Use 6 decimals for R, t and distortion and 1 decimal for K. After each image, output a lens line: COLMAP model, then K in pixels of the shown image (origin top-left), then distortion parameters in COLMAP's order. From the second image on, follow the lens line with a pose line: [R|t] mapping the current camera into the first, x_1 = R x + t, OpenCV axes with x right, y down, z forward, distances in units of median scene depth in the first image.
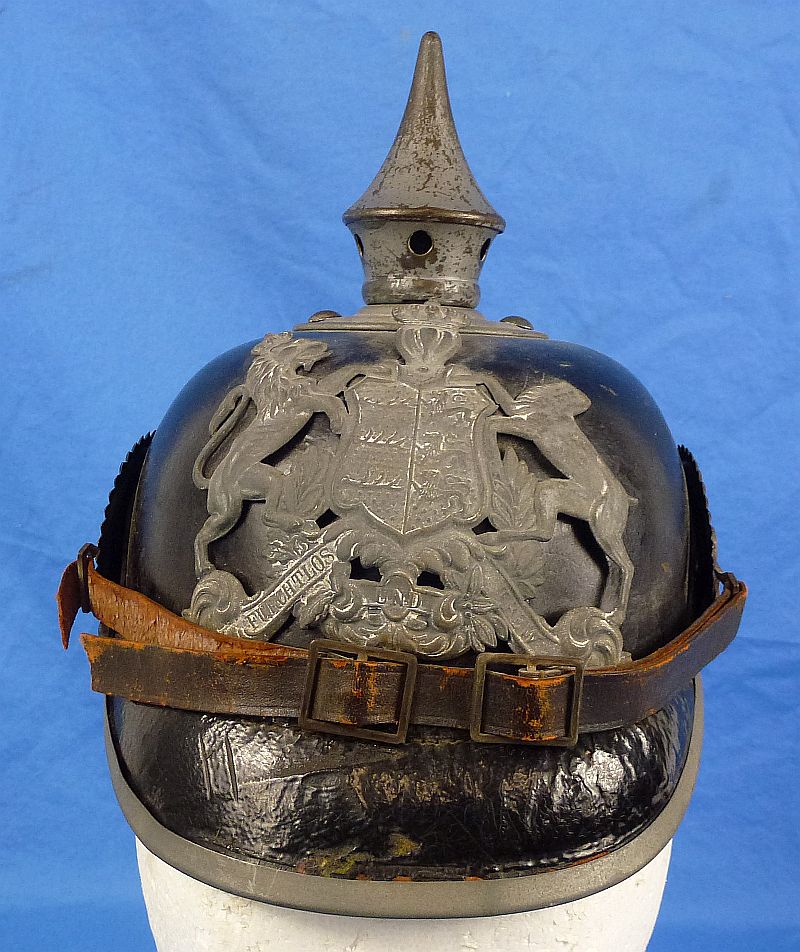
lens RADIAL K [[1619.9, 0, 408.0], [0, 1619.9, 479.4], [0, 0, 1]] dist [-0.015425, 0.000000]
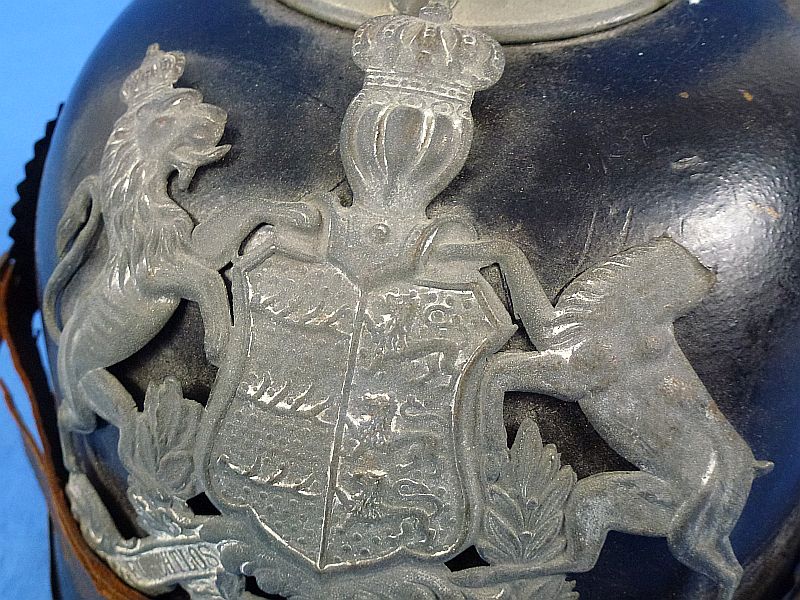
lens RADIAL K [[963.8, 0, 399.3], [0, 963.8, 299.4], [0, 0, 1]] dist [0.057597, 0.000000]
pose [[0.976478, 0.098680, -0.191708, 0.079622], [0.035309, 0.803936, 0.593667, -0.242280], [0.212704, -0.586472, 0.781542, 0.786170]]
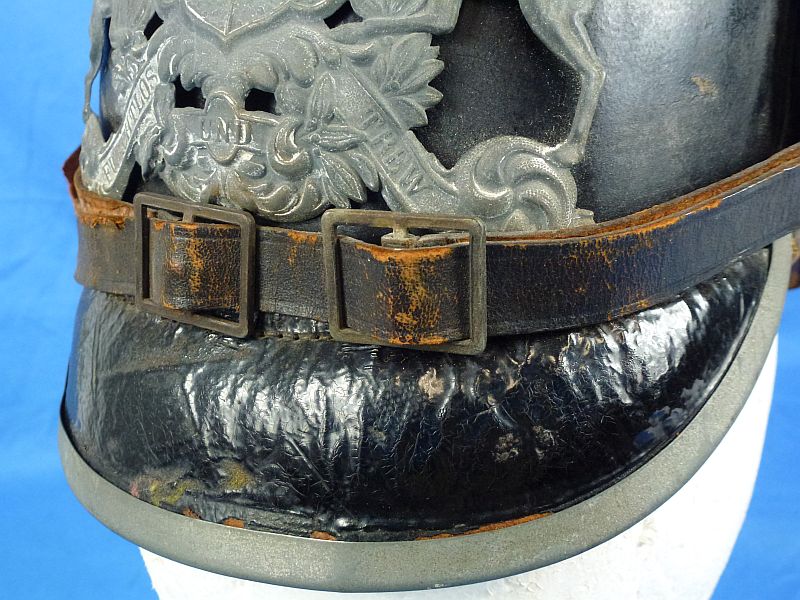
lens RADIAL K [[890.3, 0, 400.9], [0, 890.3, 293.0], [0, 0, 1]] dist [0.010139, 0.000000]
pose [[0.908026, 0.031864, -0.417700, 0.220605], [0.038269, 0.986624, 0.158457, 0.083219], [0.417162, -0.159868, 0.894661, 0.672768]]
